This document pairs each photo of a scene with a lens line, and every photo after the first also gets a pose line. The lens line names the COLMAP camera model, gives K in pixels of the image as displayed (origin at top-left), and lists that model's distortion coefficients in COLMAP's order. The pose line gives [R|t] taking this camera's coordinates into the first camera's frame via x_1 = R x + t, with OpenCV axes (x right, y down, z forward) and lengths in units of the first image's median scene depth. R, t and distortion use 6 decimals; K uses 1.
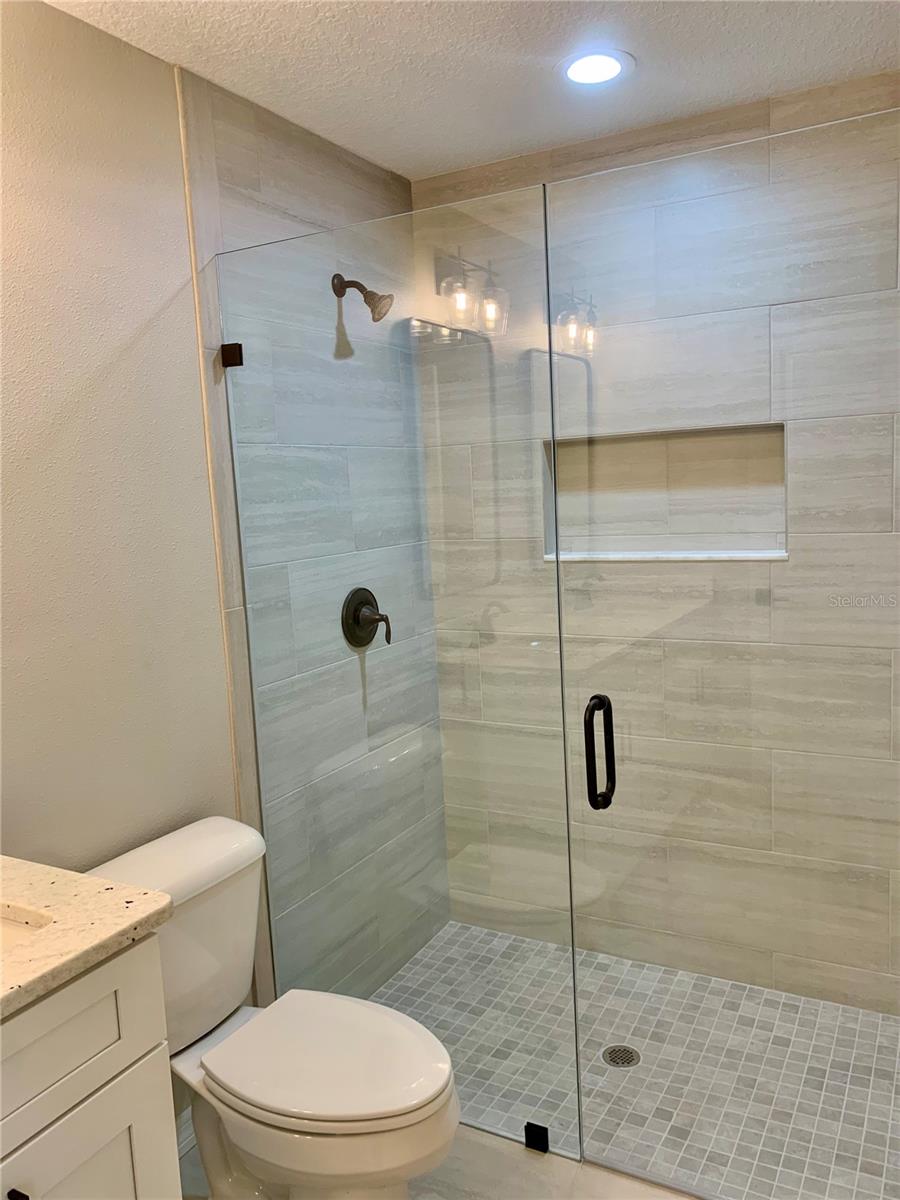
lens RADIAL K [[921.5, 0, 457.2], [0, 921.5, 595.2], [0, 0, 1]] dist [0.029298, -0.038506]
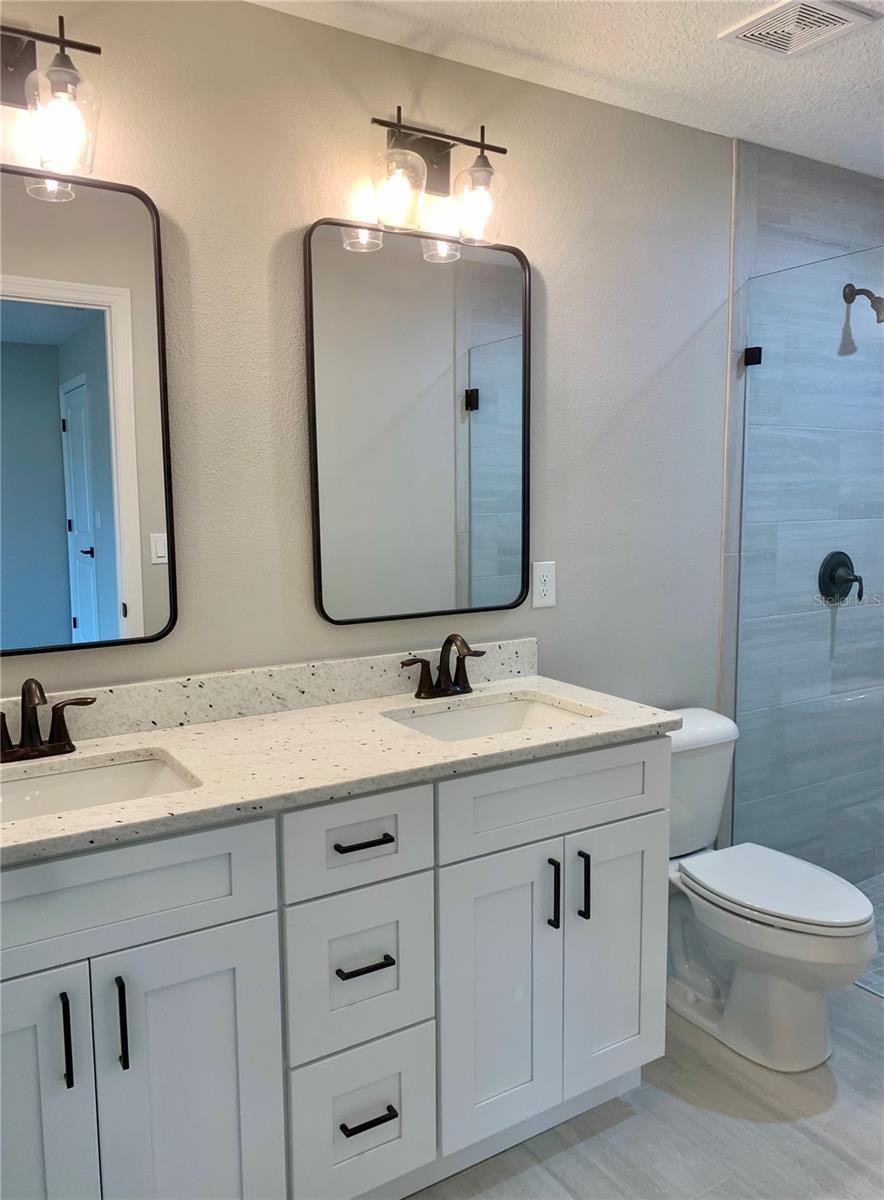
lens RADIAL K [[921.5, 0, 450.9], [0, 921.5, 602.6], [0, 0, 1]] dist [0.029298, -0.038506]
pose [[0.870722, 0.103577, -0.480745, 0.041795], [-0.097133, 0.994532, 0.038346, 0.066496], [0.482088, 0.013307, 0.876022, -0.297971]]
